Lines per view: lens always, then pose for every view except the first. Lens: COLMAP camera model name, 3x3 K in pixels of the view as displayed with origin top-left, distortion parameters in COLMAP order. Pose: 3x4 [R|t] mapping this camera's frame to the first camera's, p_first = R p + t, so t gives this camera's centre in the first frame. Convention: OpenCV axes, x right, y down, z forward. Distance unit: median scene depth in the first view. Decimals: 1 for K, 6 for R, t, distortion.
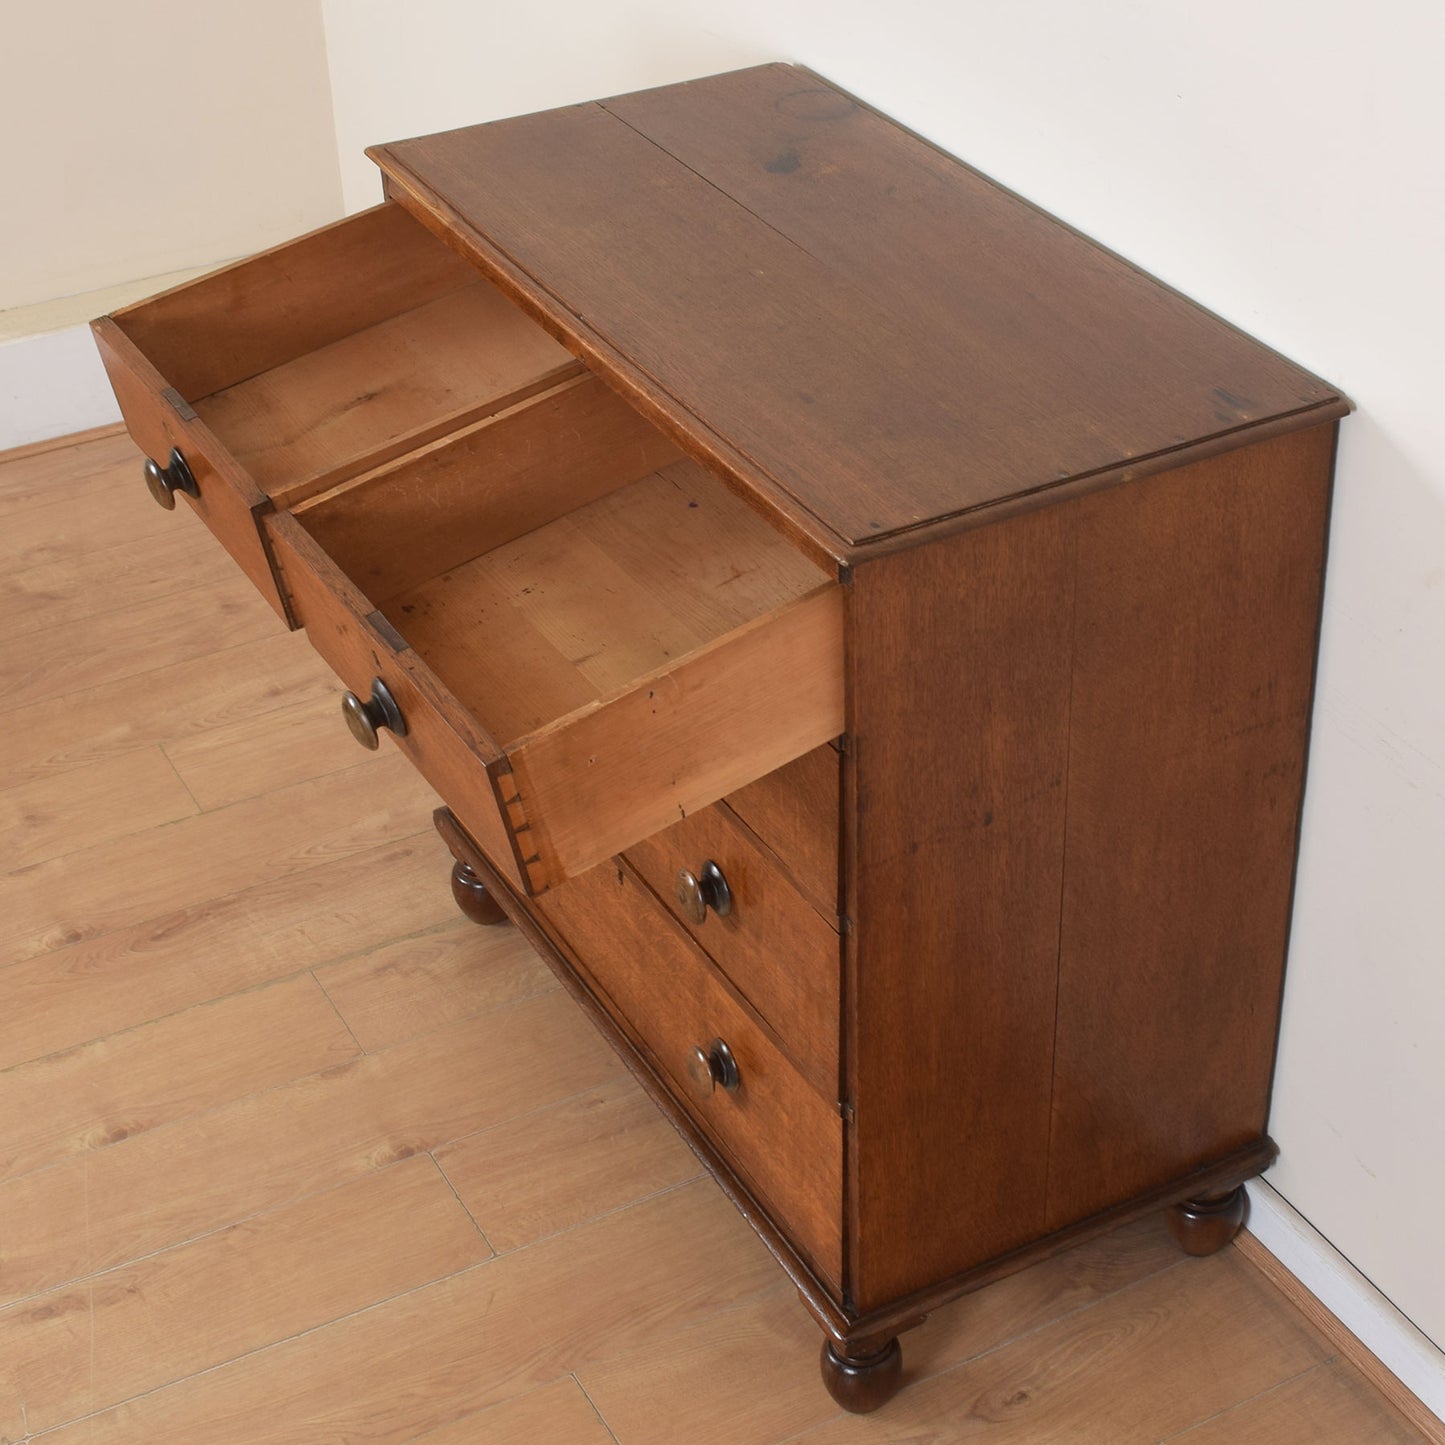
lens RADIAL K [[2814.1, 0, 907.5], [0, 2814.1, 724.9], [0, 0, 1]] dist [-0.089886, 0.008332]
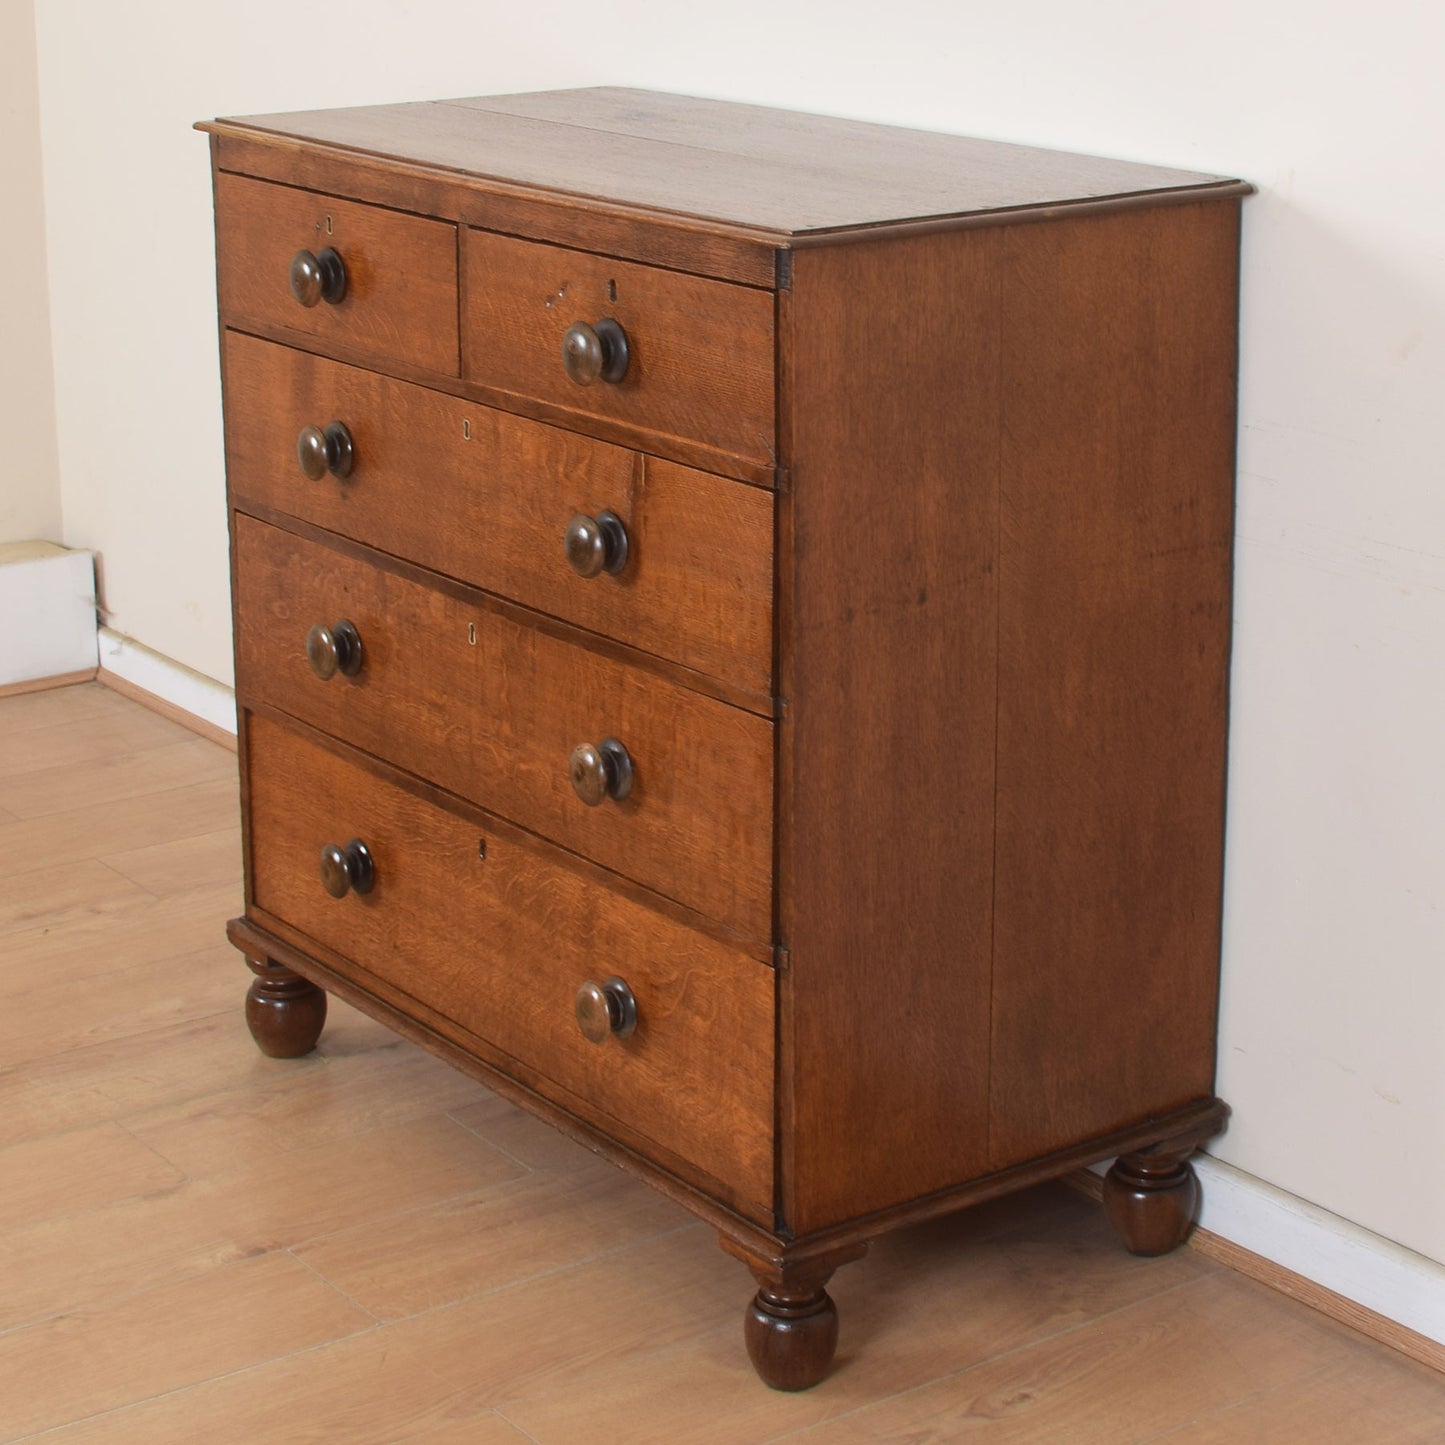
lens RADIAL K [[3319.9, 0, 758.3], [0, 3319.9, 487.4], [0, 0, 1]] dist [-0.058339, -0.346119]
pose [[0.996419, -0.029024, 0.079411, -0.126865], [0.054862, 0.936604, -0.346068, 0.424871], [-0.064332, 0.349185, 0.934843, -0.066190]]
